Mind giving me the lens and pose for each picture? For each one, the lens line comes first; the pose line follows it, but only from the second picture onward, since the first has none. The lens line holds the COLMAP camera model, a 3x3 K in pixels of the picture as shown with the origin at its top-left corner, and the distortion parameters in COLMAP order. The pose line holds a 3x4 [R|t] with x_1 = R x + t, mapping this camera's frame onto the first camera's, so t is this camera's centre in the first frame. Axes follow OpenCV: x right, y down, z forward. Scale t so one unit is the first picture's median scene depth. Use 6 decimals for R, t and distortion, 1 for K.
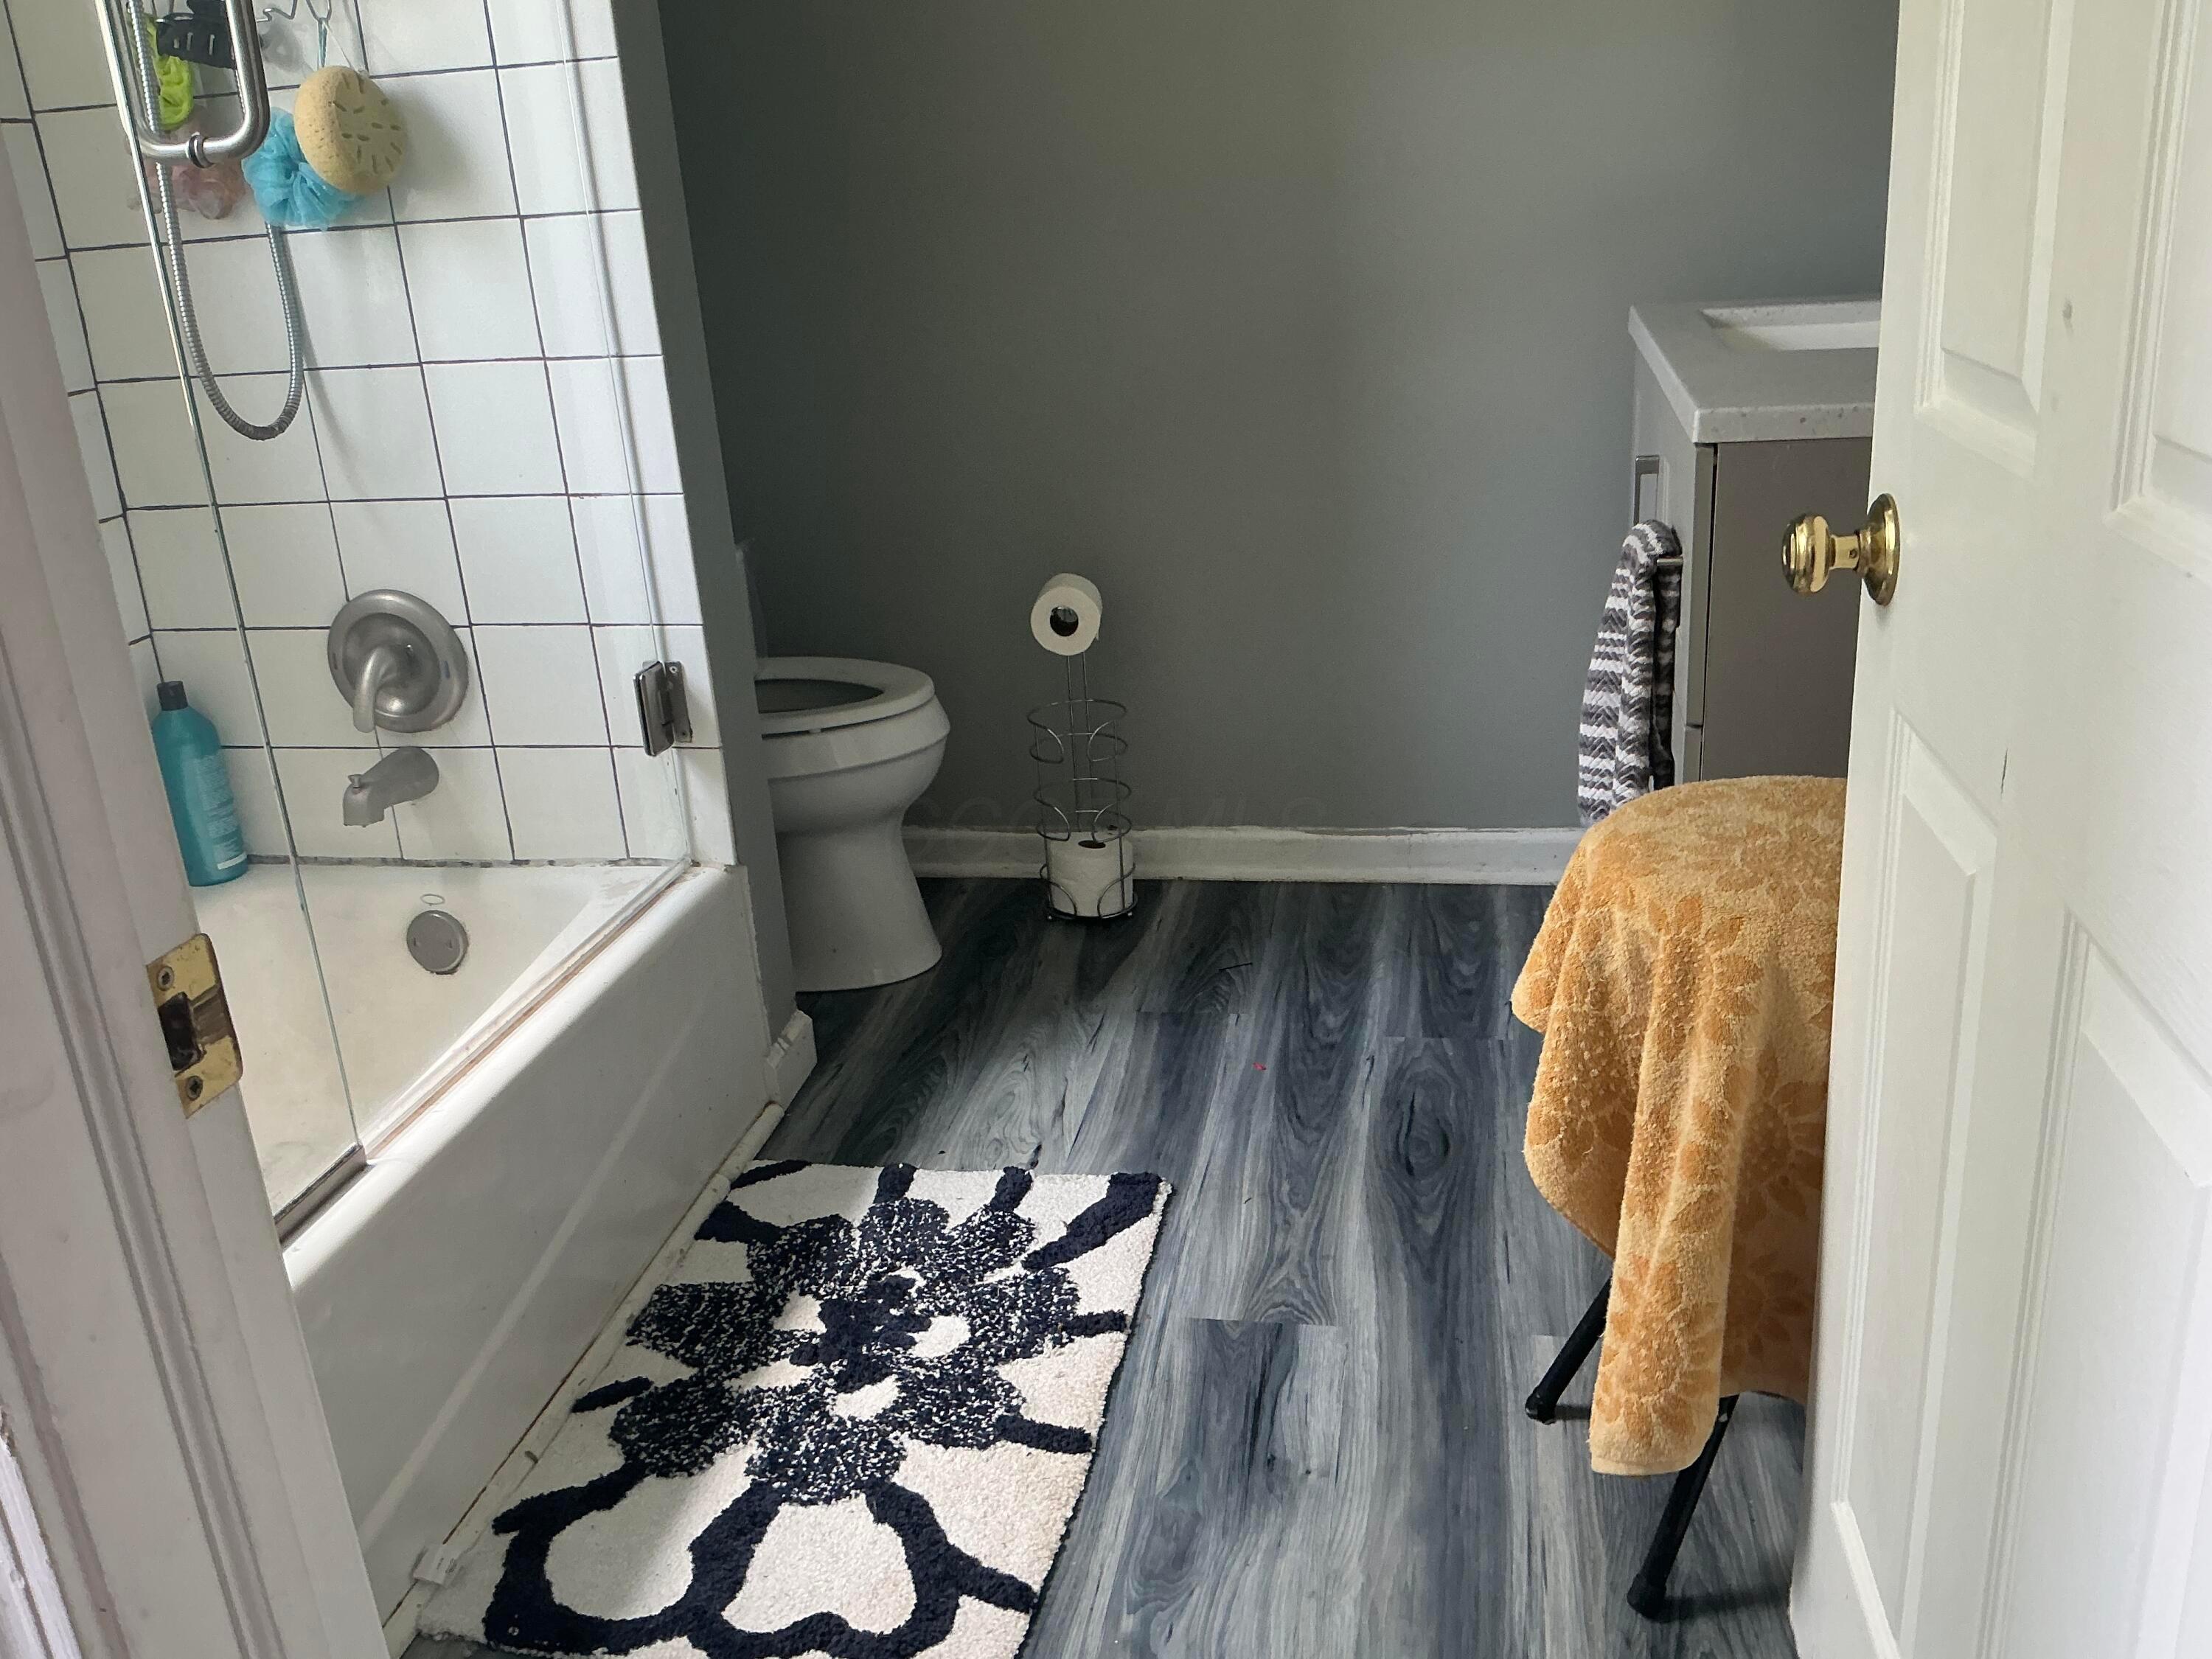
lens RADIAL K [[1837.1, 0, 1103.6], [0, 1837.1, 834.3], [0, 0, 1]] dist [0.150736, -0.325750]
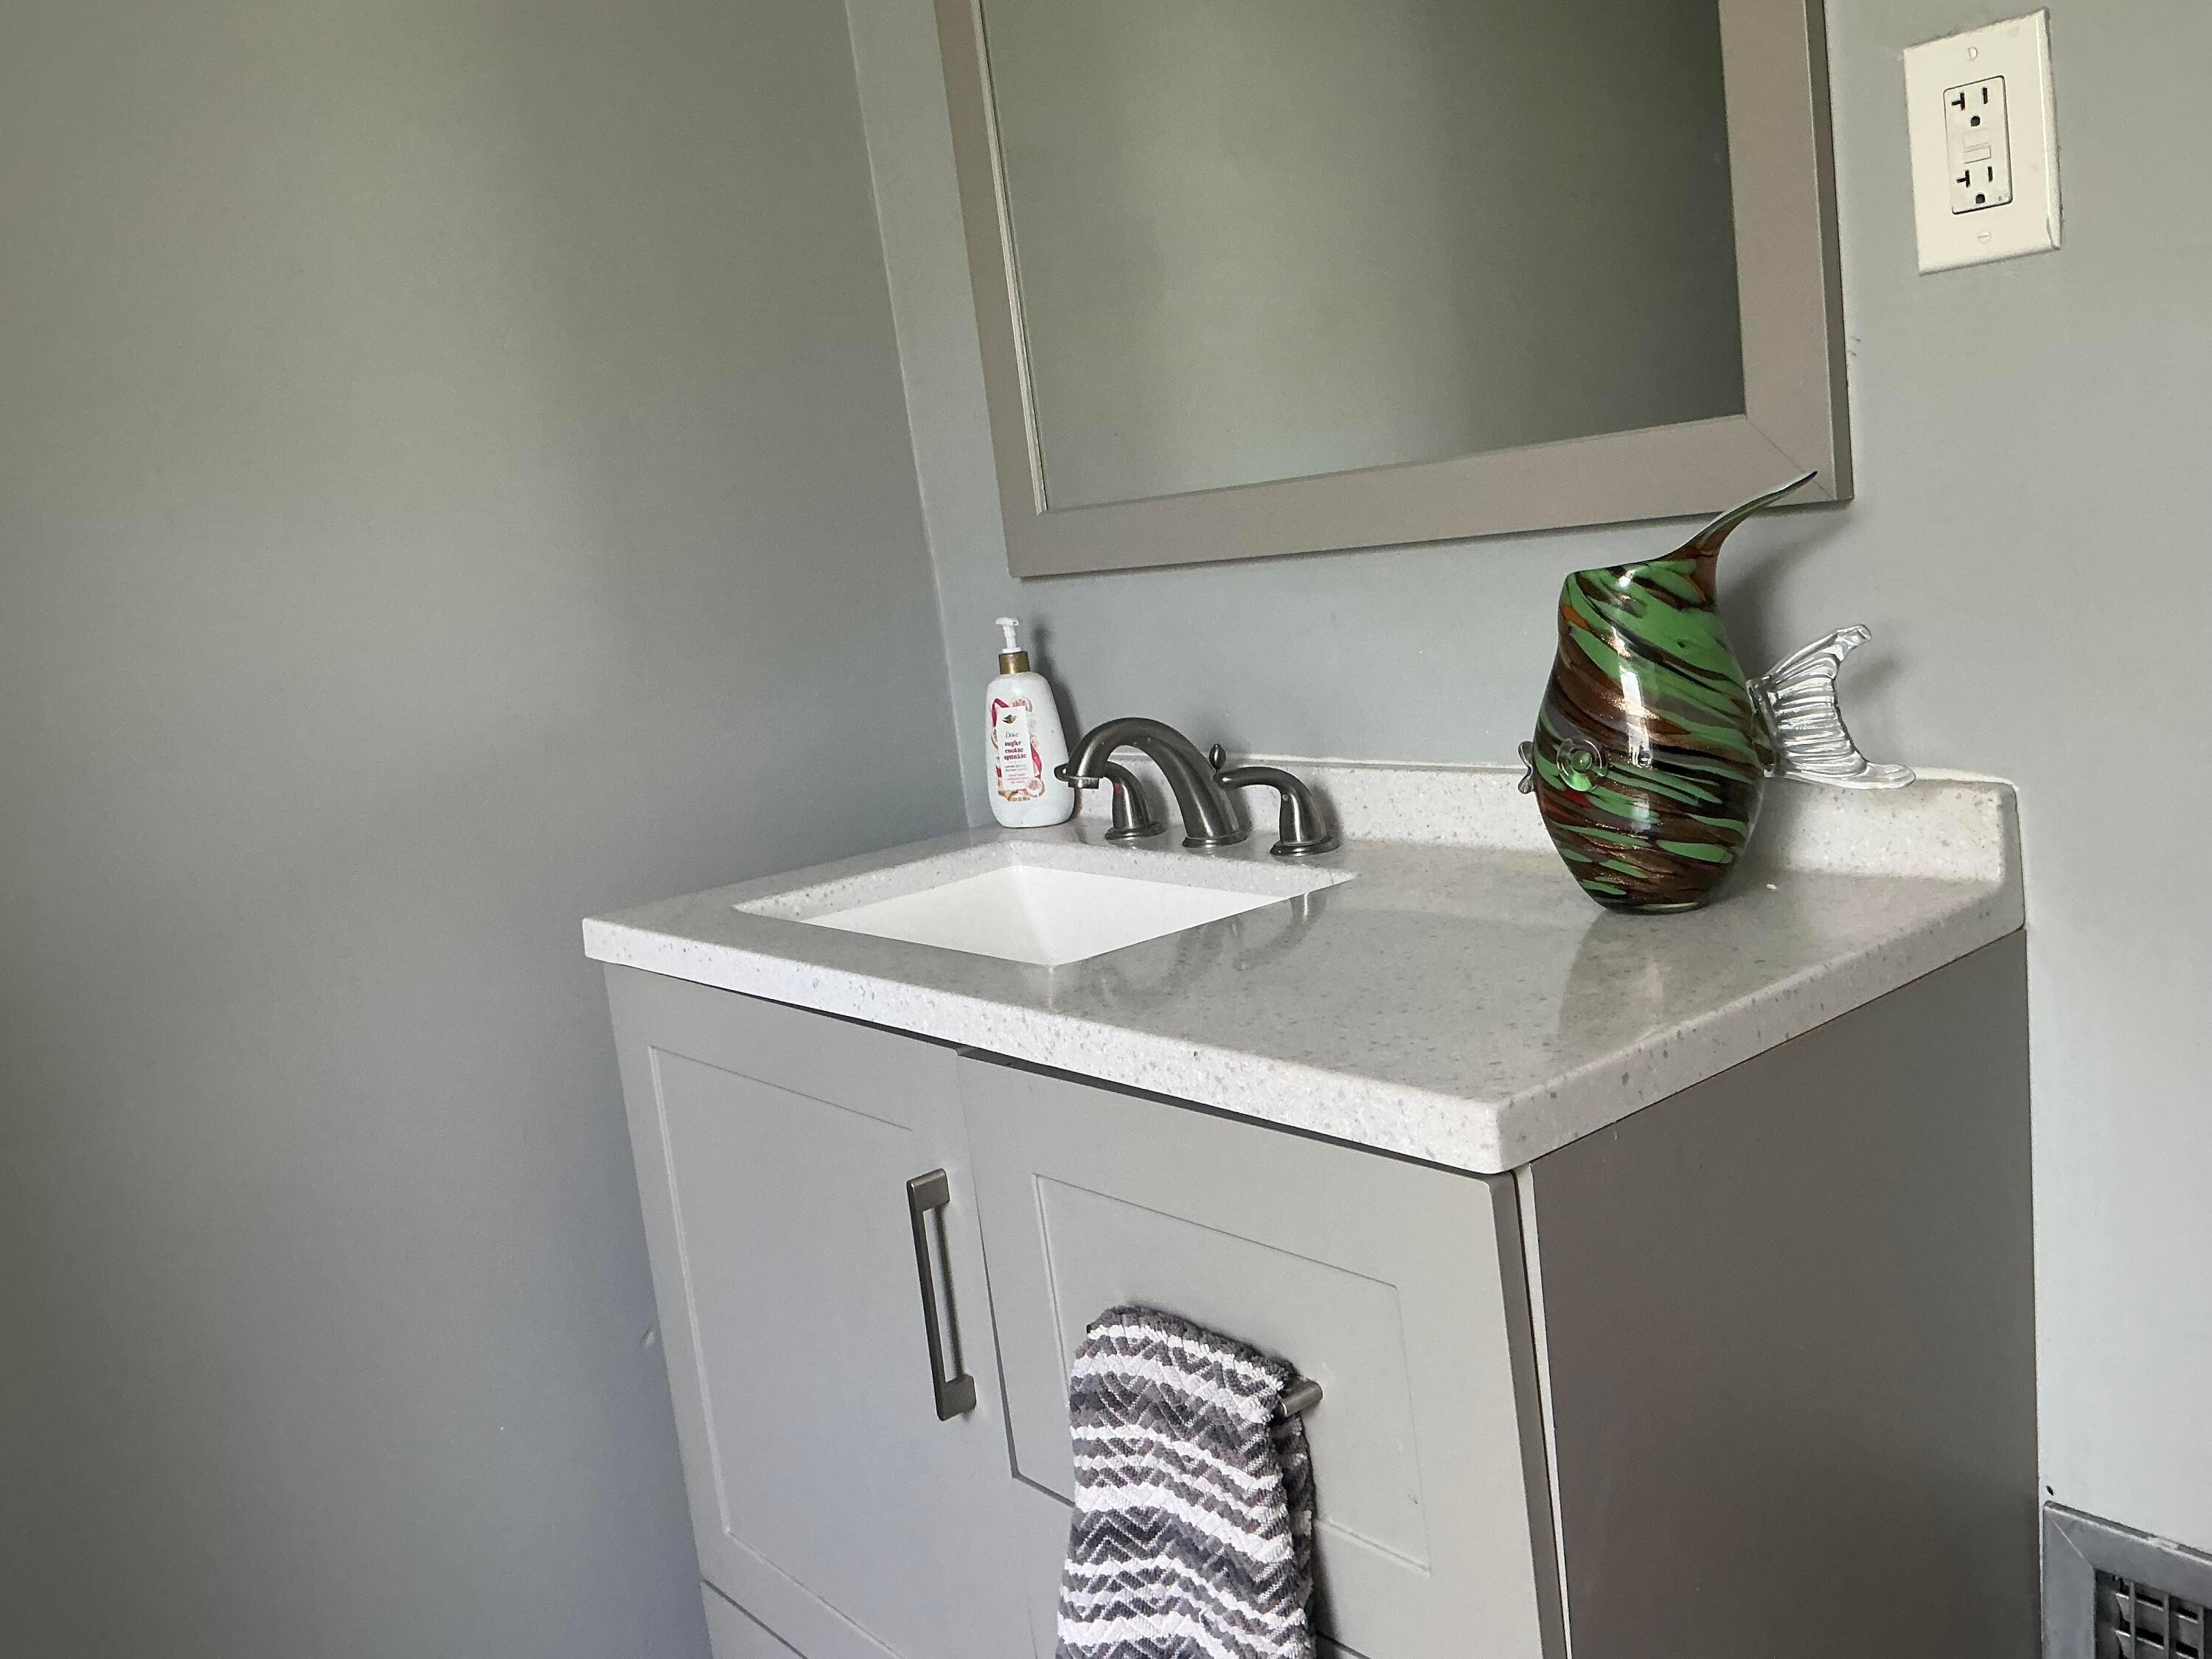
lens RADIAL K [[1837.1, 0, 1103.6], [0, 1837.1, 834.3], [0, 0, 1]] dist [0.150736, -0.325750]
pose [[0.631135, -0.122014, 0.766016, -0.100749], [0.336214, 0.932992, -0.128402, -0.305529], [-0.699020, 0.338584, 0.629867, 0.875829]]
